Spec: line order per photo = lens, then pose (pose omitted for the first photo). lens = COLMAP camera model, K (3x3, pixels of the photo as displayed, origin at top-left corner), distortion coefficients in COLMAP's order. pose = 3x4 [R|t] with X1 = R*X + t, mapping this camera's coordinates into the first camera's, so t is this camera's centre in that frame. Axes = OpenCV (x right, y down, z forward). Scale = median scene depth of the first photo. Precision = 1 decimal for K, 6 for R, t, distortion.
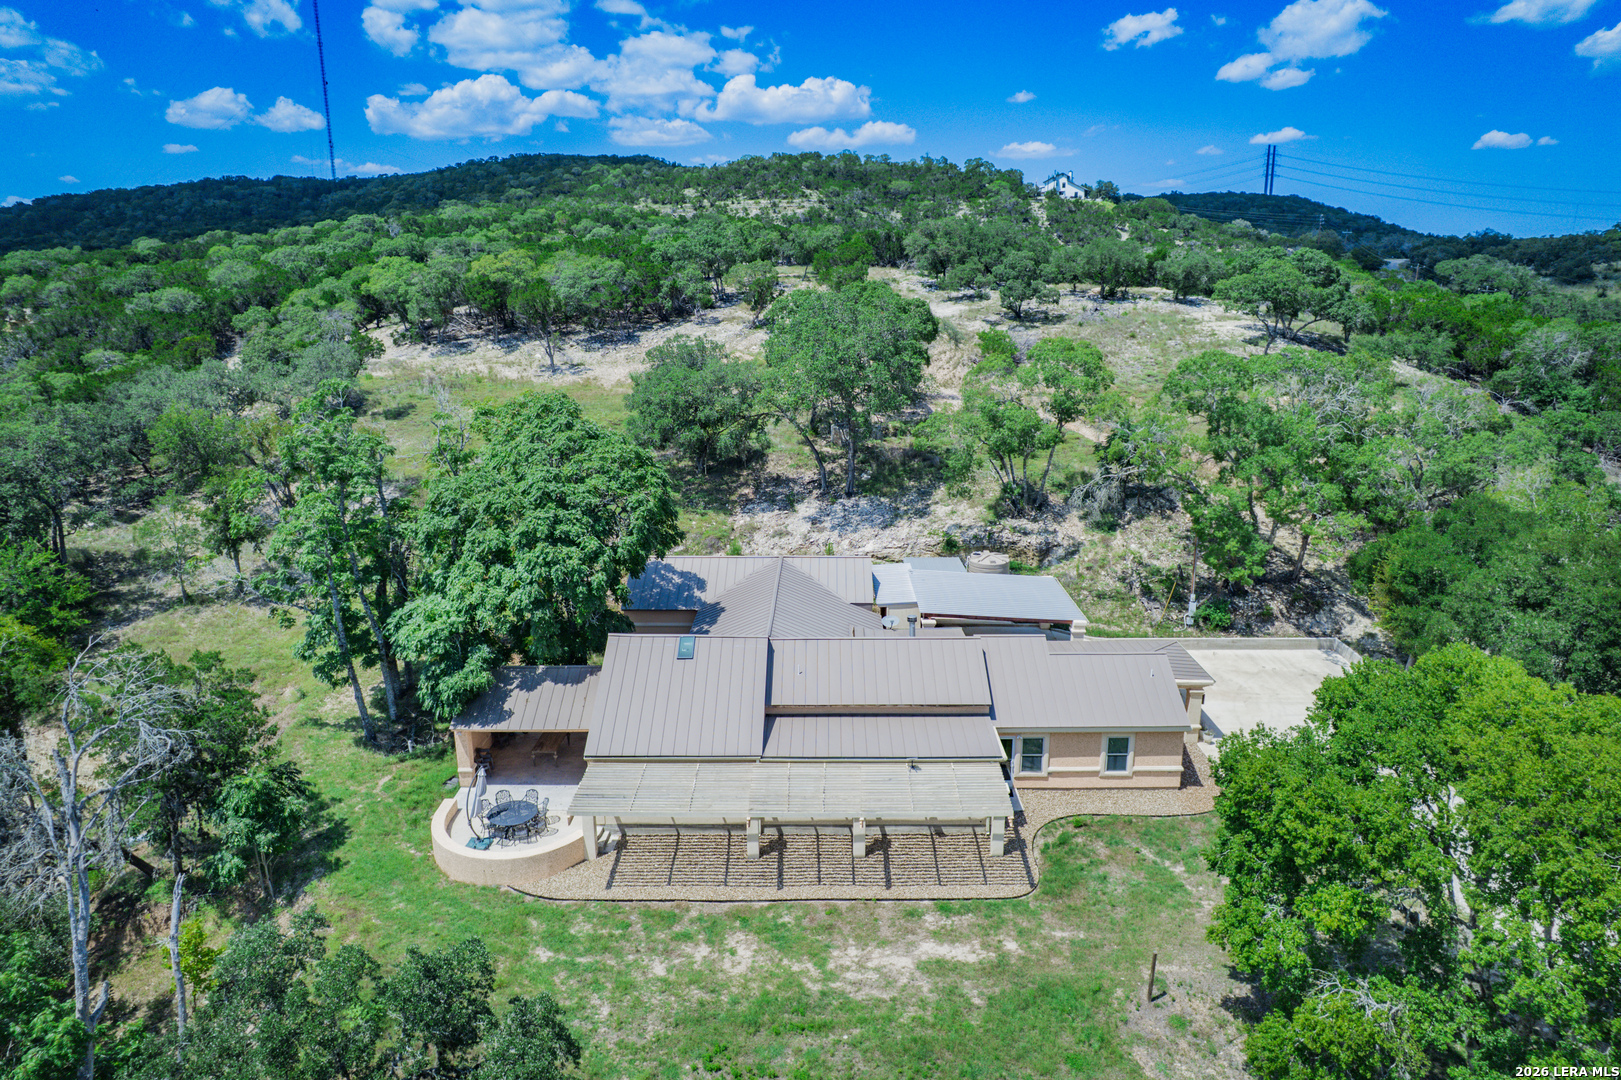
lens RADIAL K [[1040.7, 0, 810.5], [0, 1040.7, 540.0], [0, 0, 1]] dist [-0.063292, 0.001450]
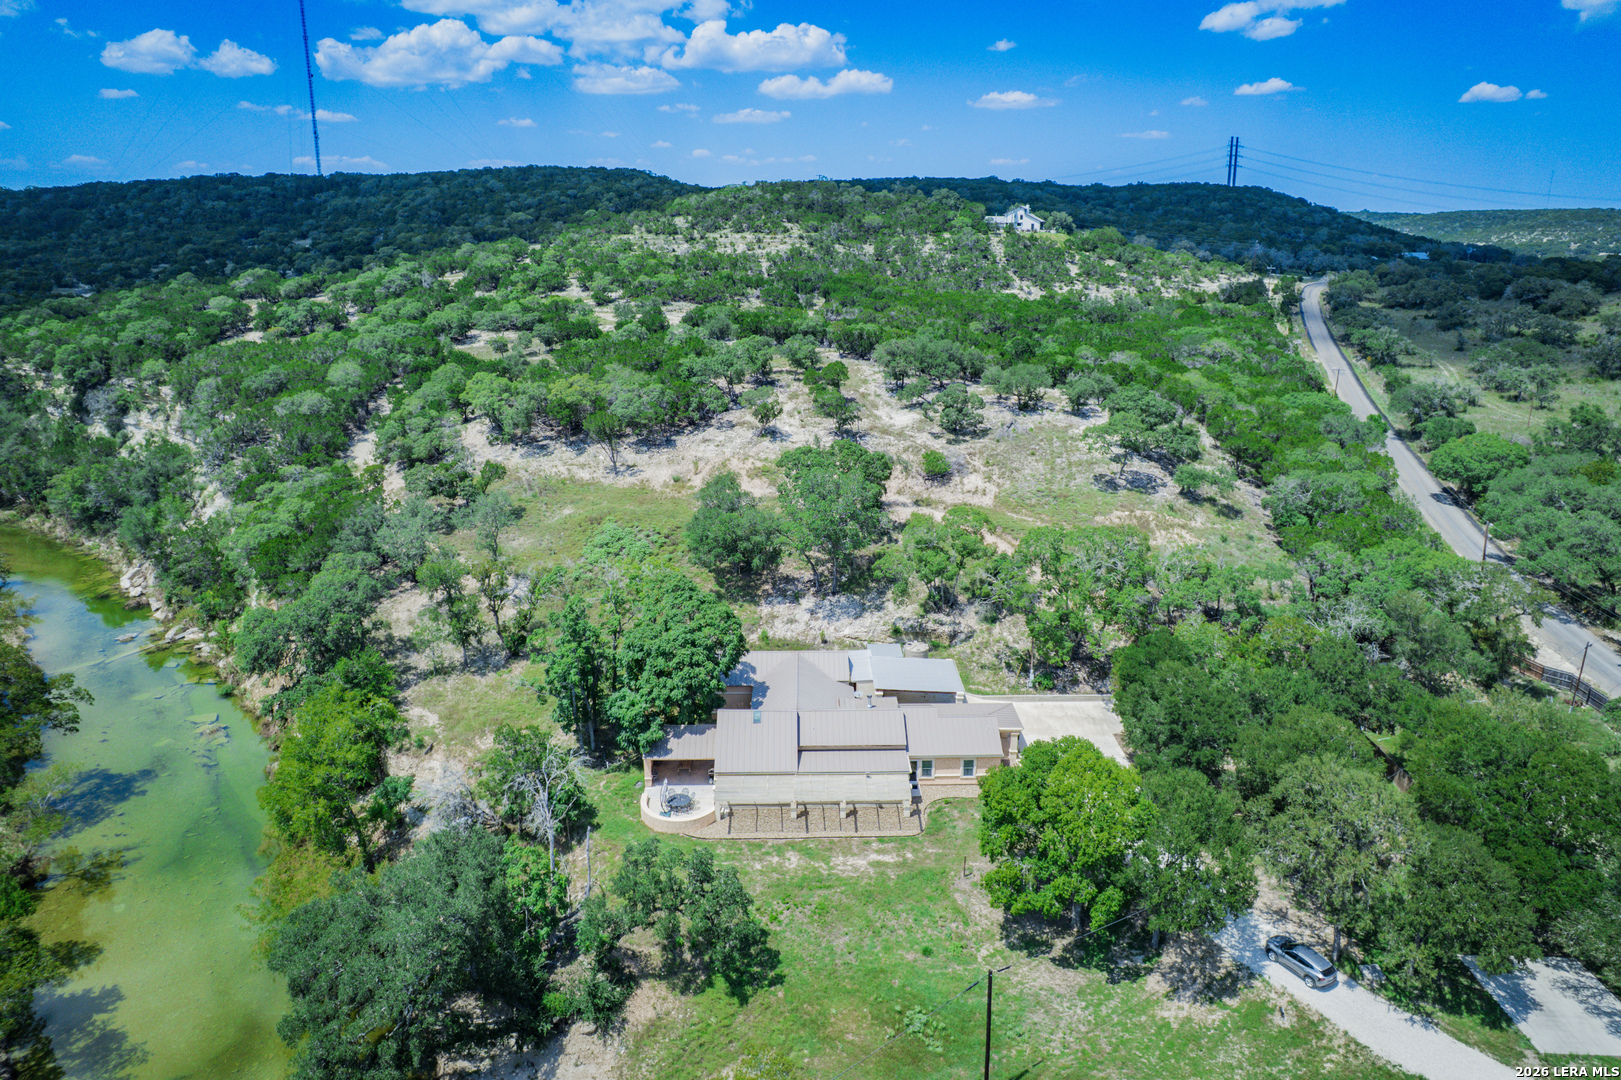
lens RADIAL K [[1034.7, 0, 808.2], [0, 1034.7, 509.1], [0, 0, 1]] dist [-0.079487, 0.077355]
pose [[0.999788, -0.003631, 0.020291, -0.060368], [0.003778, 0.999967, -0.007188, -0.292805], [-0.020264, 0.007263, 0.999768, -1.038786]]
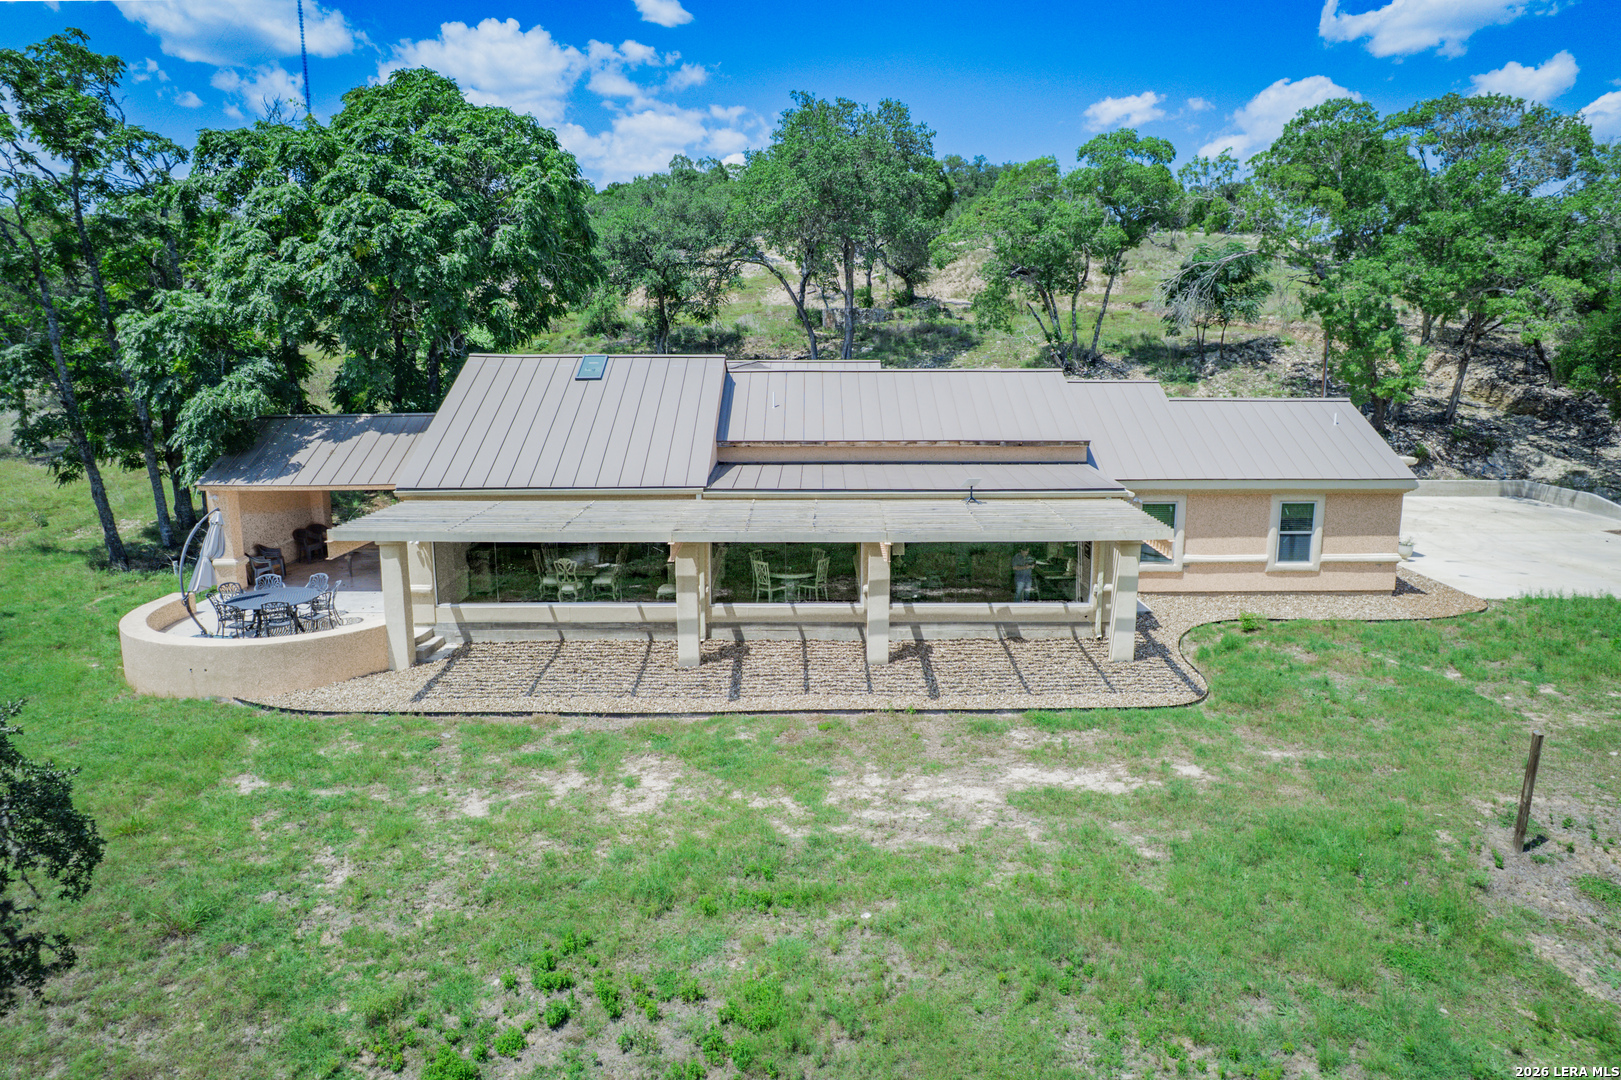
lens RADIAL K [[1060.2, 0, 810.5], [0, 1060.2, 540.0], [0, 0, 1]] dist [-0.063053, 0.025981]
pose [[0.999947, 0.000172, 0.010318, 0.004171], [0.000437, 0.998257, -0.059015, 0.248172], [-0.010310, 0.059016, 0.998204, 0.384565]]
